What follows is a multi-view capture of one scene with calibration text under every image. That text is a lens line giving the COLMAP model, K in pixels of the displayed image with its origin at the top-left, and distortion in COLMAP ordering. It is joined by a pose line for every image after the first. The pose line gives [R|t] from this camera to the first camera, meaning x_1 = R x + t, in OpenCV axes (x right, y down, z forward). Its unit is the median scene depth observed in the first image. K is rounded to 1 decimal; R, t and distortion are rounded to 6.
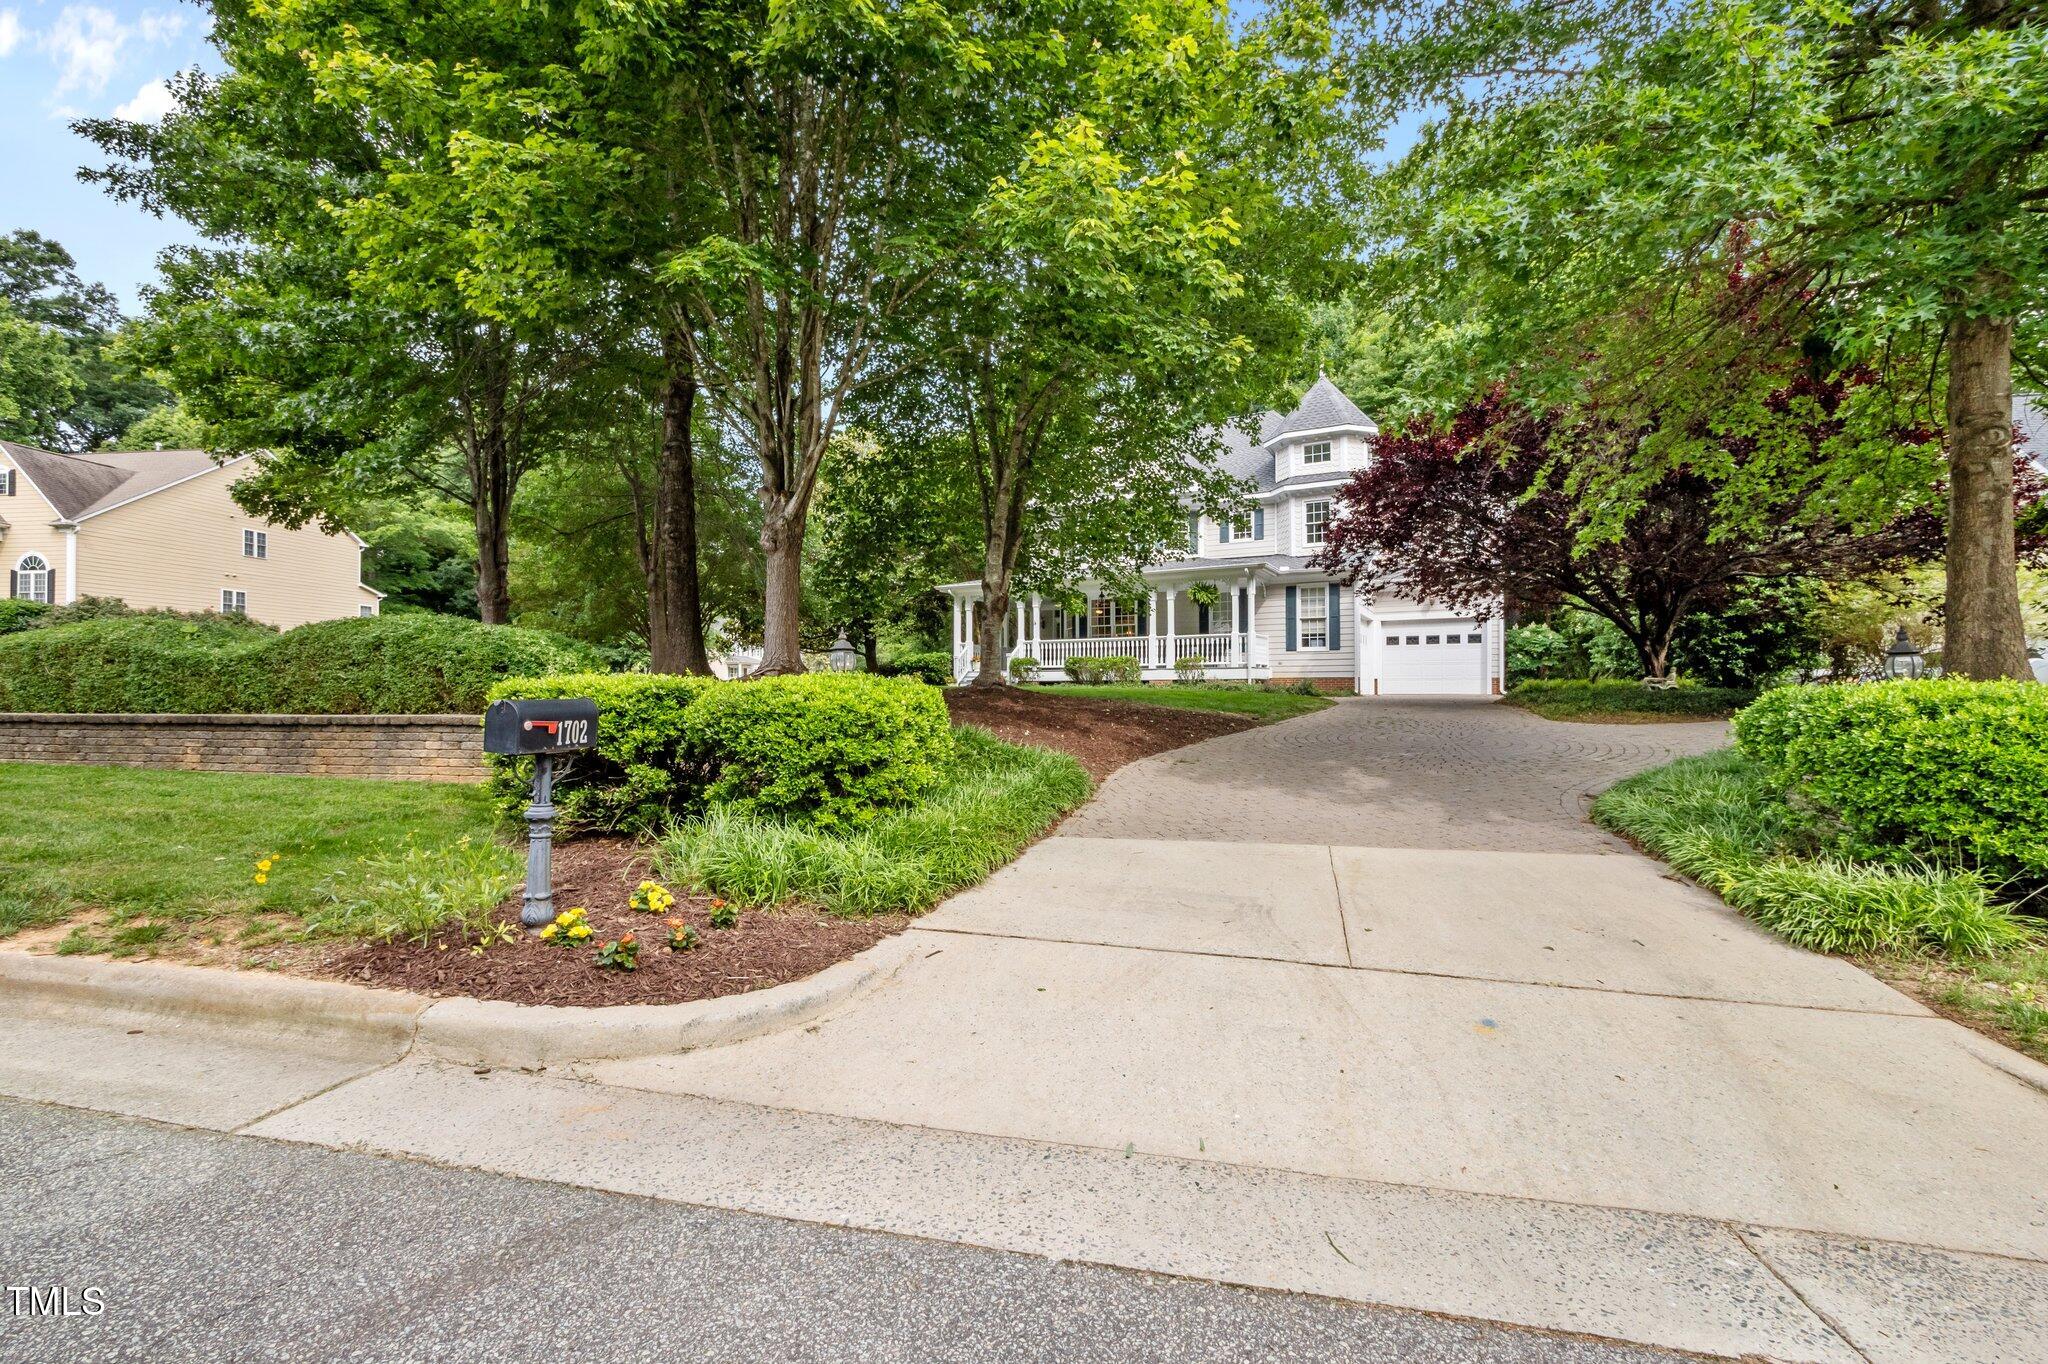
lens RADIAL K [[846.2, 0, 1054.5], [0, 846.2, 676.1], [0, 0, 1]] dist [-0.005344, 0.000423]
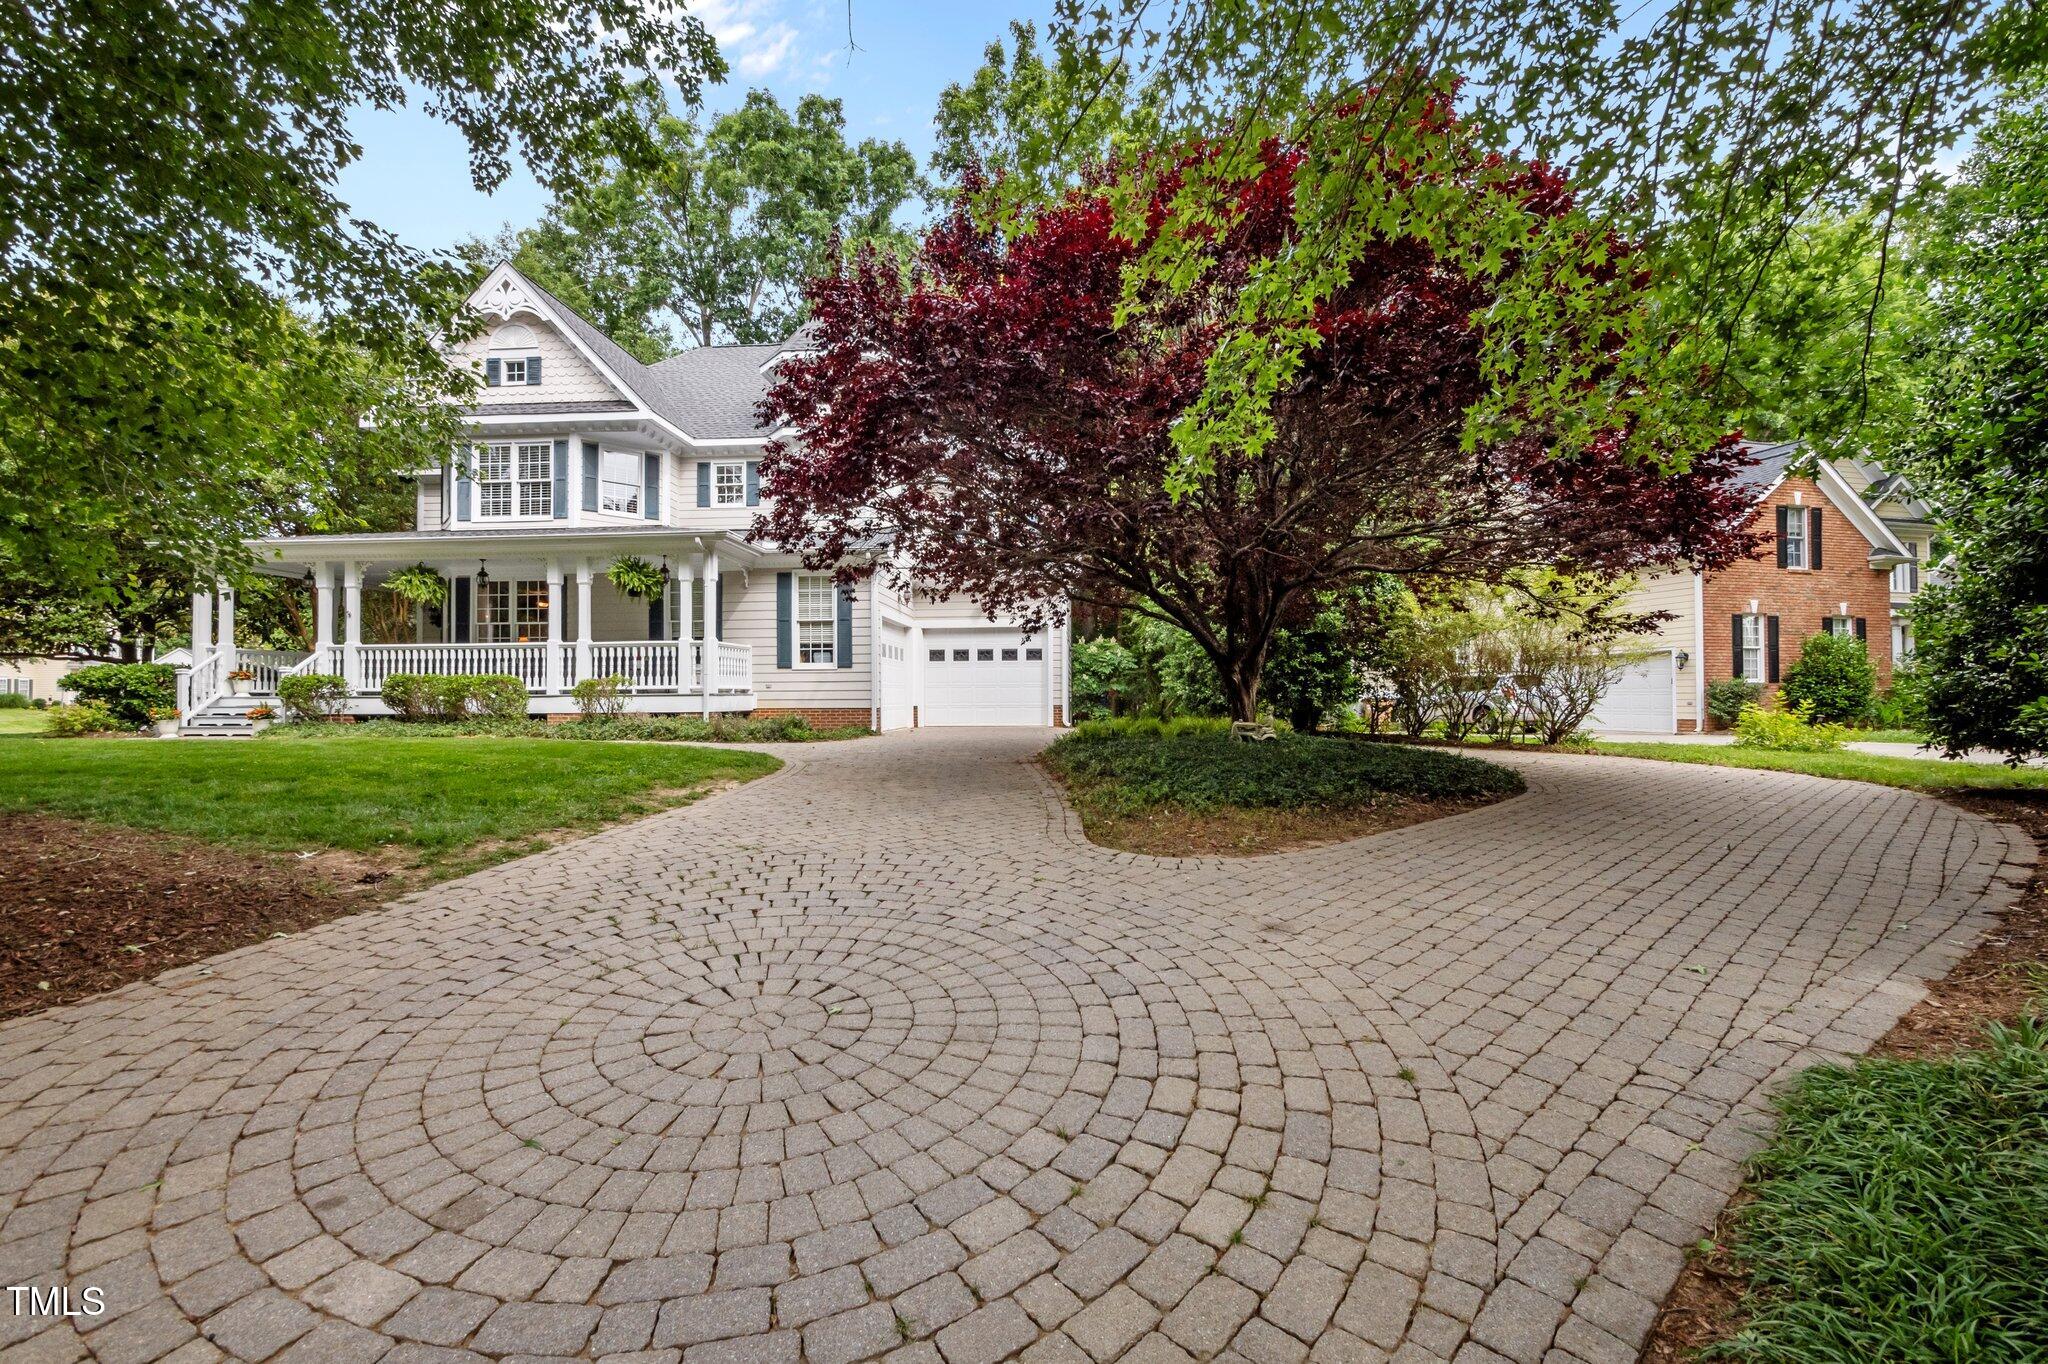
lens RADIAL K [[846.2, 0, 1032.7], [0, 846.2, 683.6], [0, 0, 1]] dist [-0.005344, 0.000423]
pose [[0.913502, 0.003705, 0.406818, 0.185560], [-0.003614, 0.999993, -0.000993, -0.017372], [-0.406819, -0.000563, 0.913509, 0.298221]]
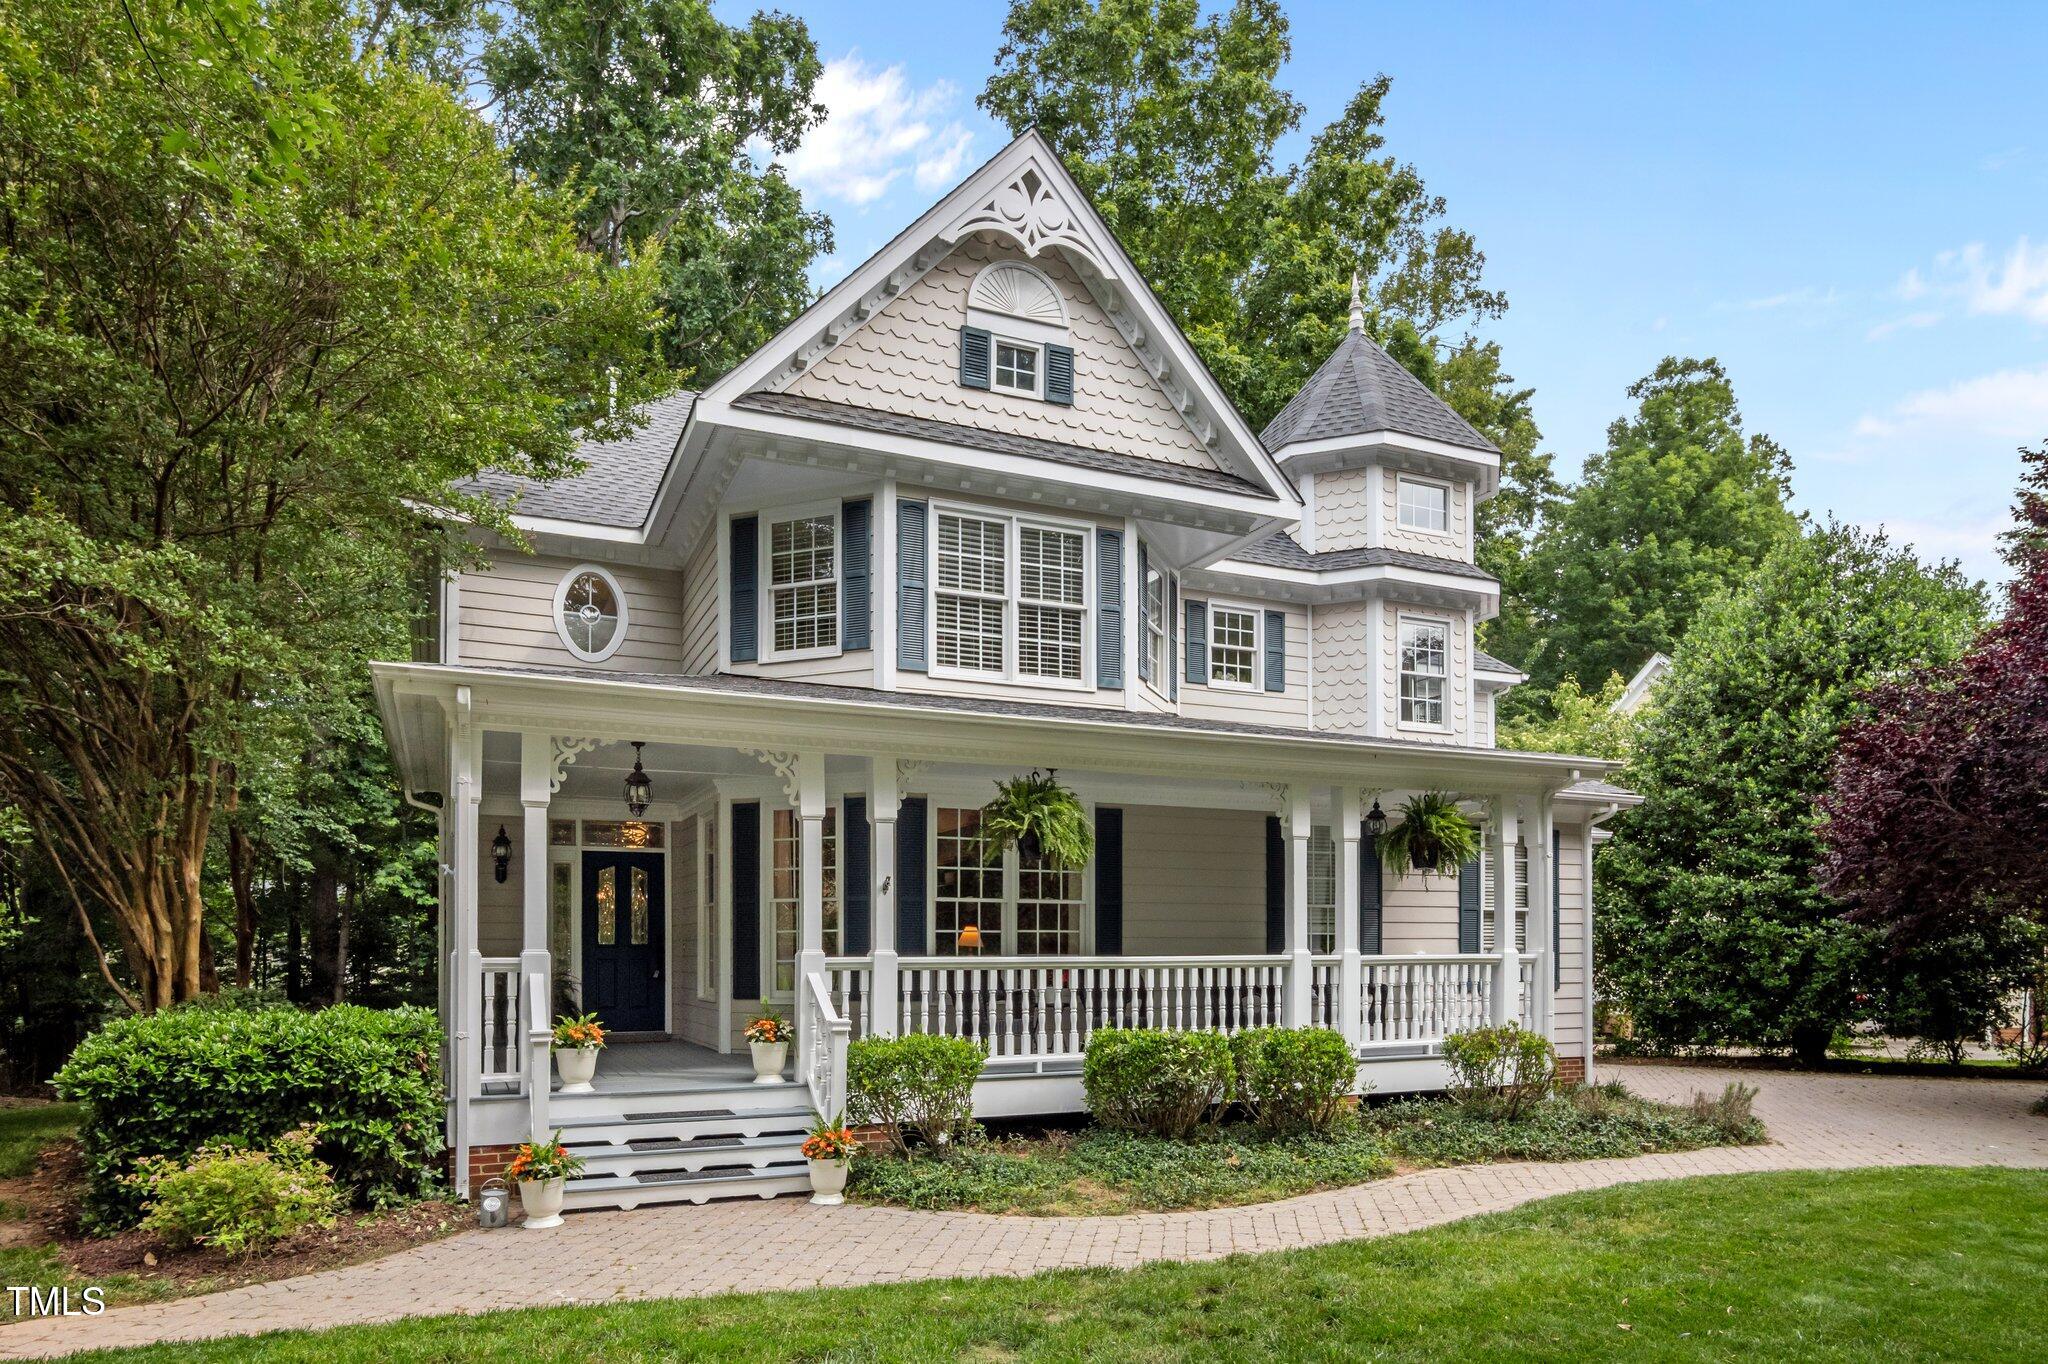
lens RADIAL K [[1327.8, 0, 1022.7], [0, 1327.8, 939.0], [0, 0, 1]] dist [0.001862, -0.000734]
pose [[0.612174, 0.017765, 0.790523, -0.319415], [-0.003710, 0.999801, -0.019594, -0.042413], [-0.790714, 0.009062, 0.612118, 0.789831]]
